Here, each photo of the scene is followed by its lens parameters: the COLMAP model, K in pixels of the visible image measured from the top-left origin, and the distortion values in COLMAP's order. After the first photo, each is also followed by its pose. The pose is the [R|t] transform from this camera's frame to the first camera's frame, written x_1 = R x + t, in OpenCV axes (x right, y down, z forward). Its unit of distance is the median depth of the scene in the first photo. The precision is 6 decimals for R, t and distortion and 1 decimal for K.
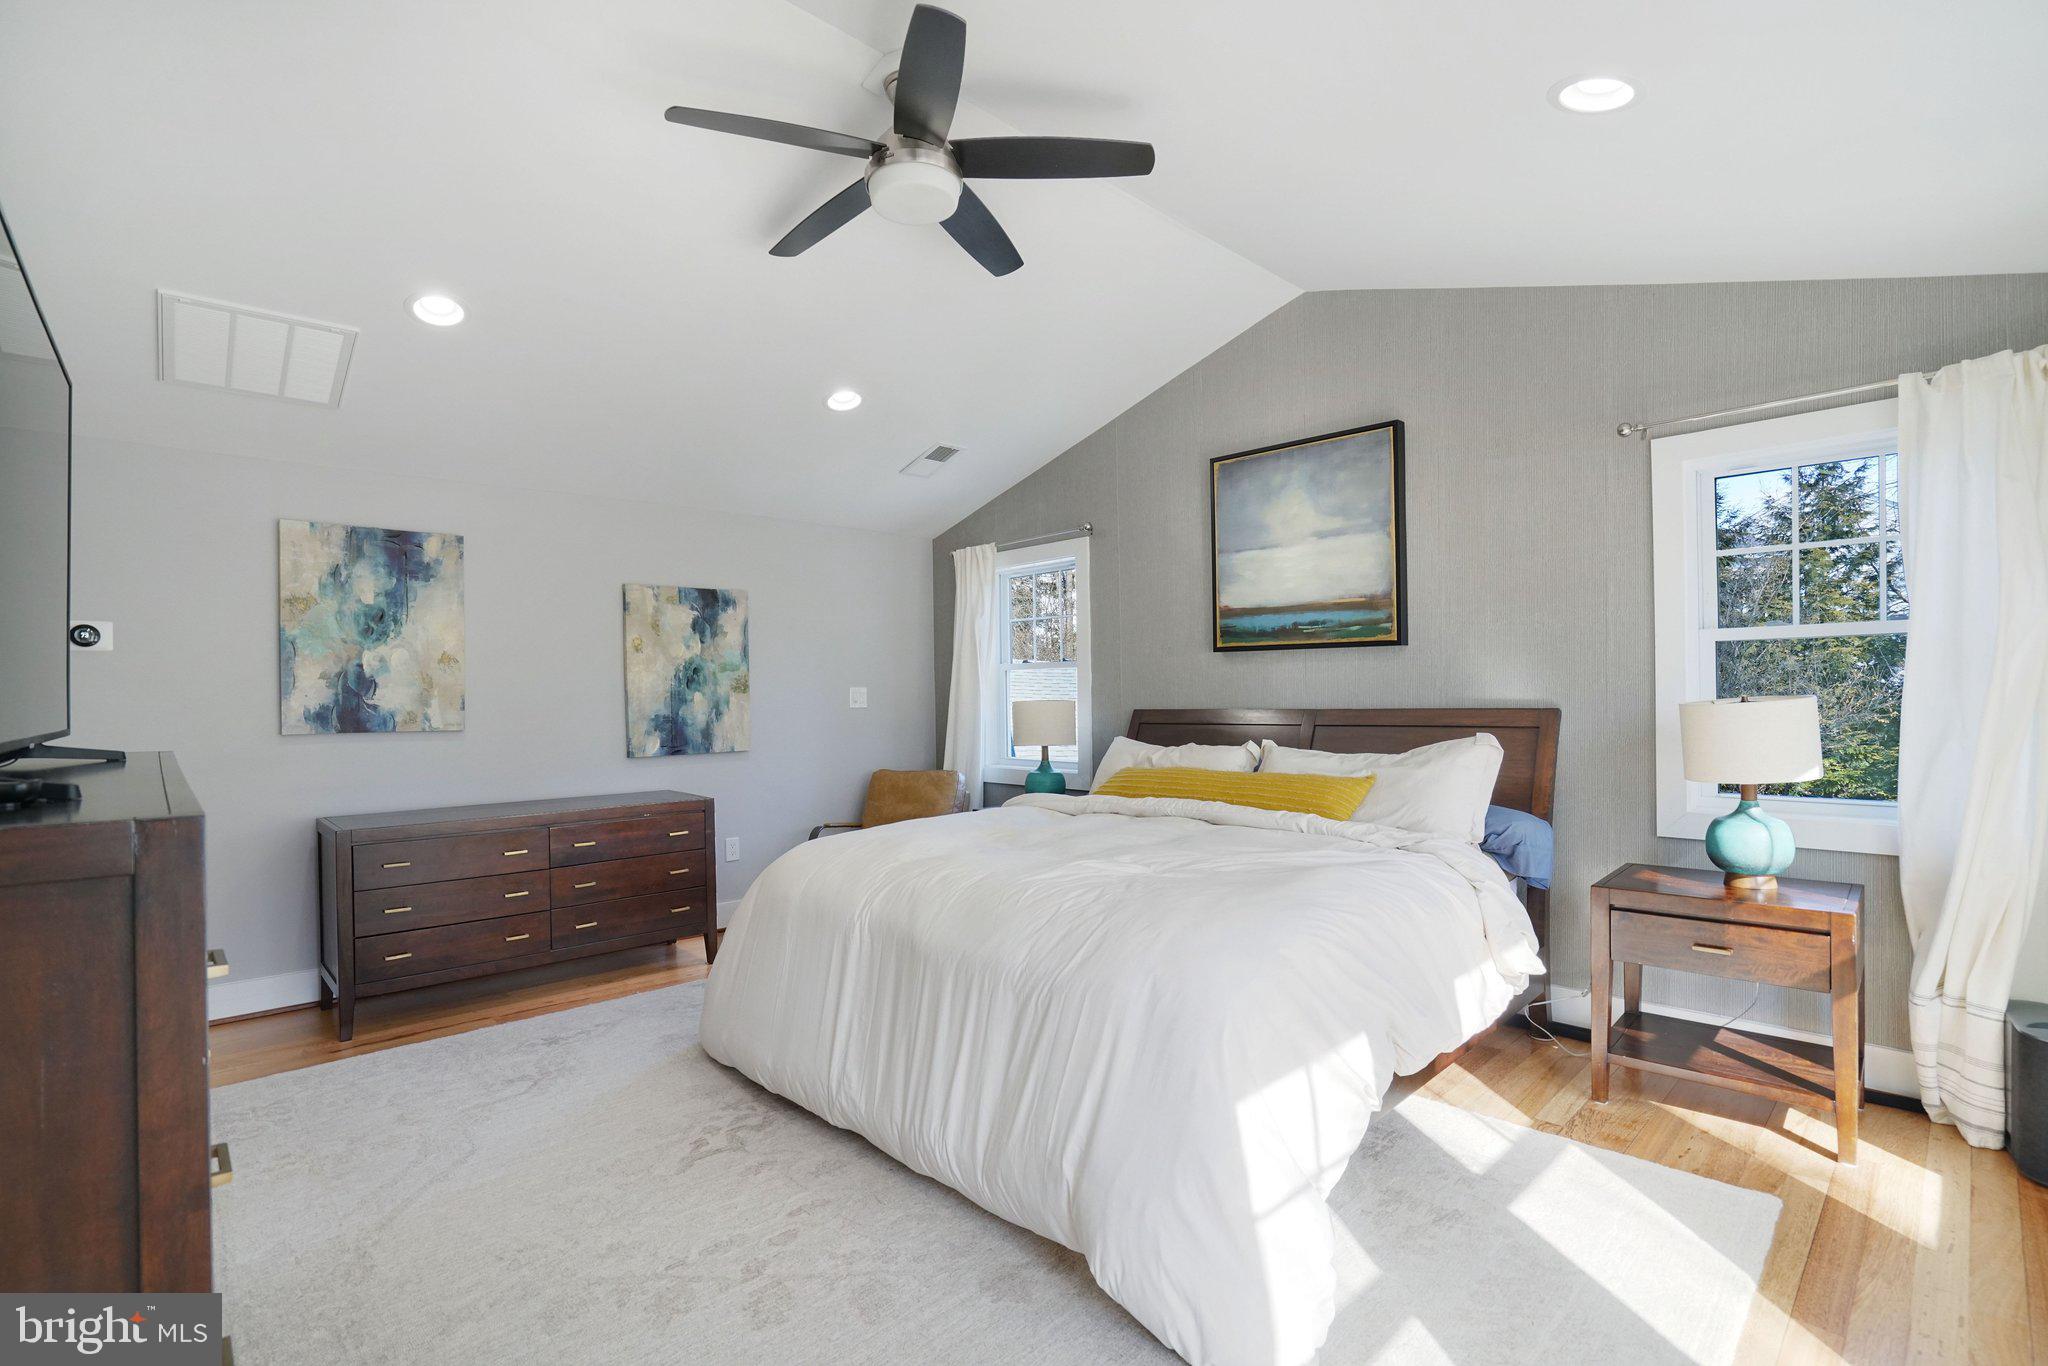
lens RADIAL K [[939.2, 0, 1008.8], [0, 939.2, 690.9], [0, 0, 1]] dist [-0.066995, 0.027461]
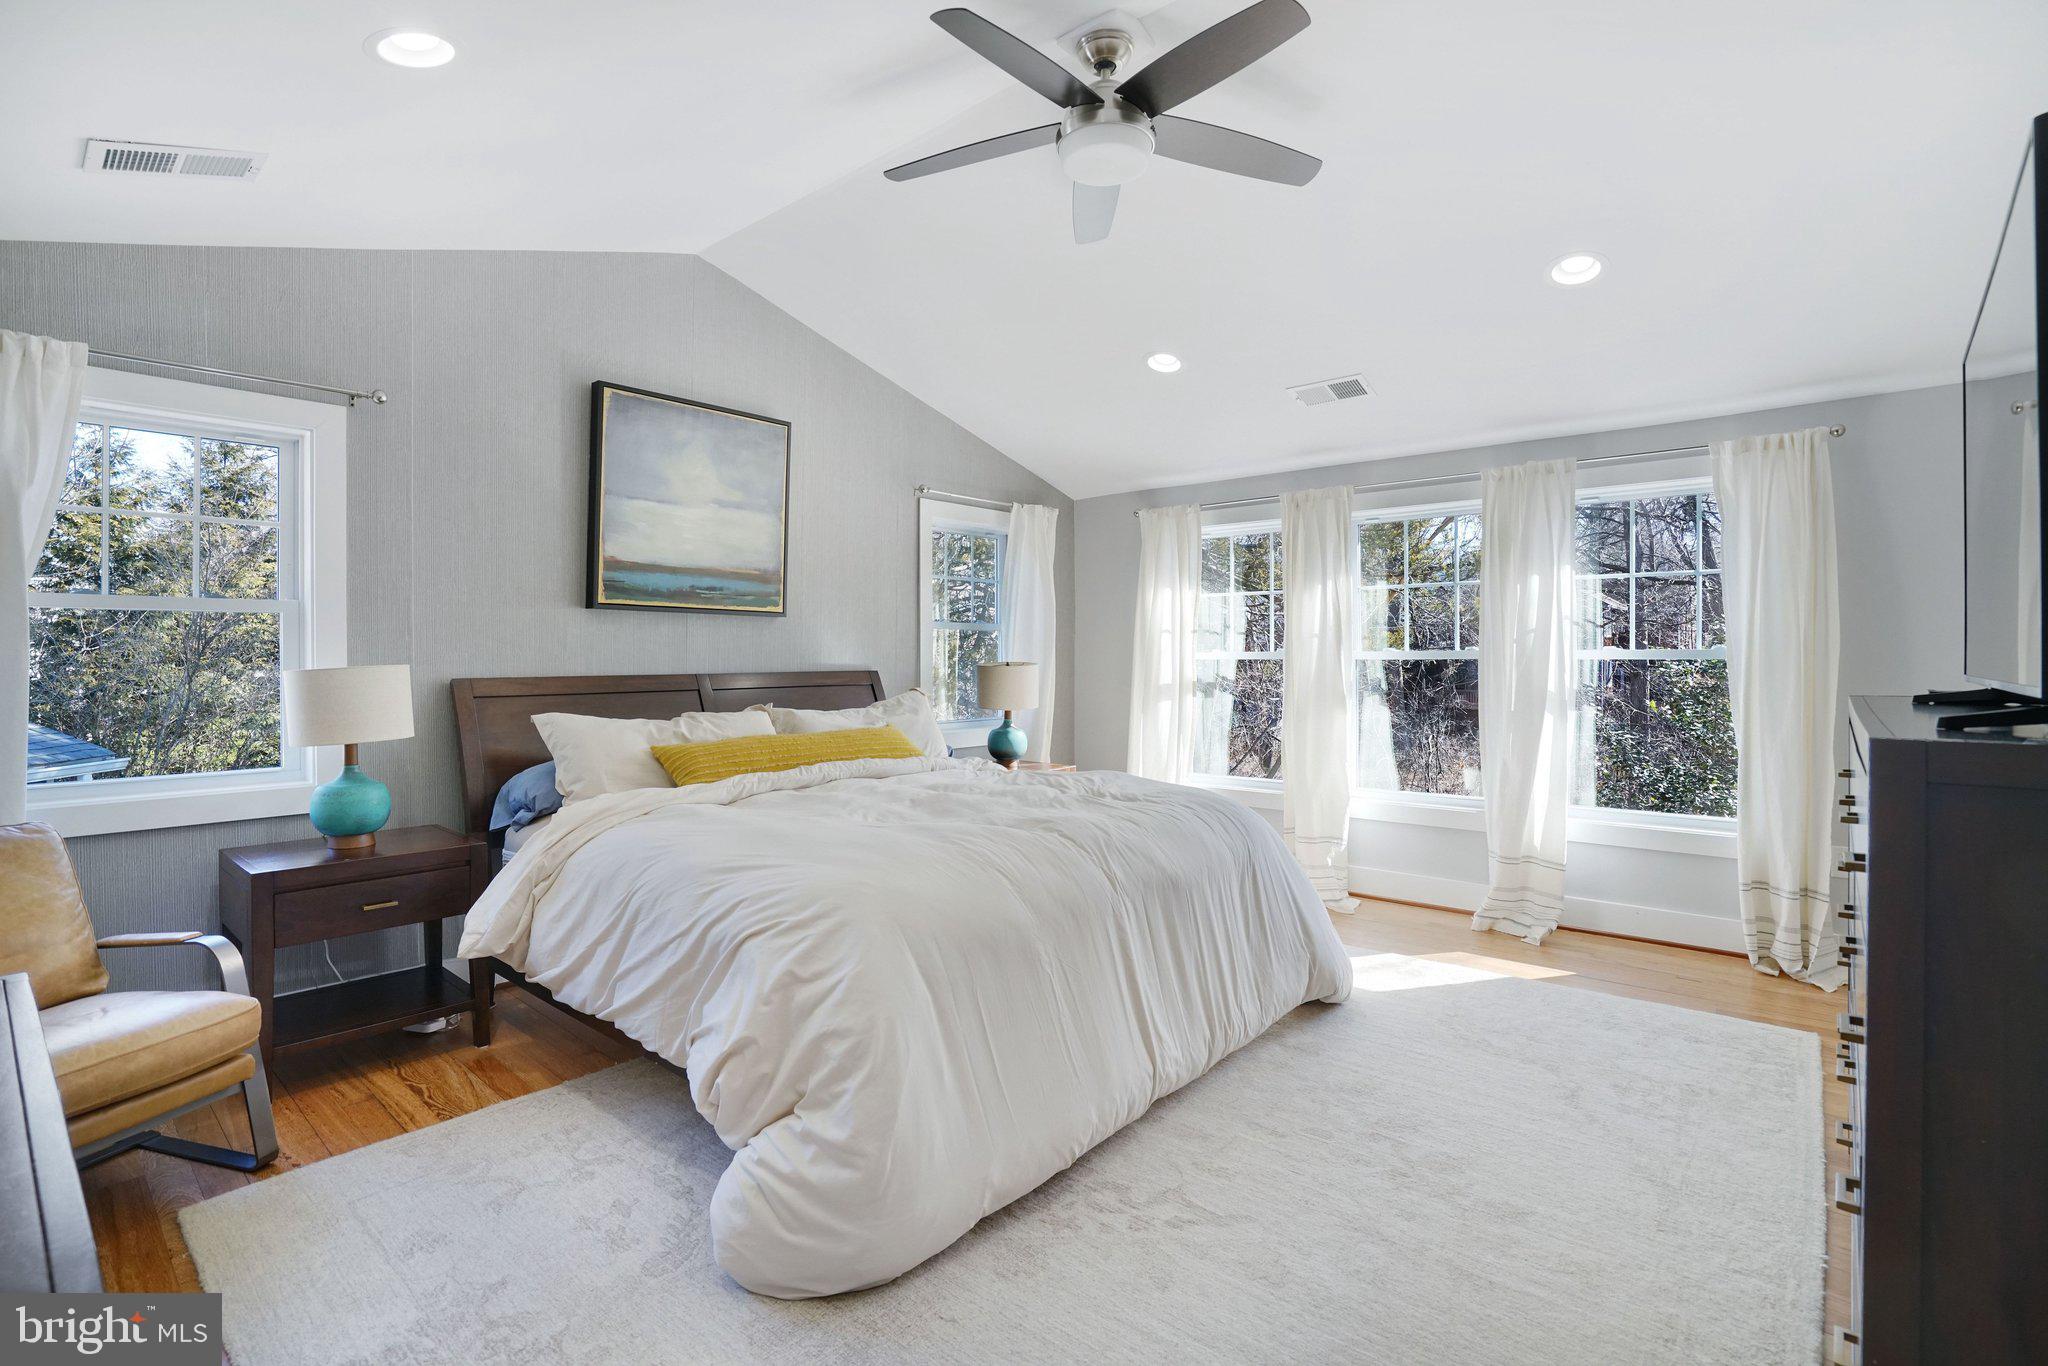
lens RADIAL K [[908.8, 0, 1021.0], [0, 908.8, 658.0], [0, 0, 1]] dist [-0.039360, 0.000184]
pose [[-0.066681, 0.011669, 0.997706, -0.671690], [-0.000139, 0.999931, -0.011705, 0.013739], [-0.997774, -0.000919, -0.066674, 0.730942]]
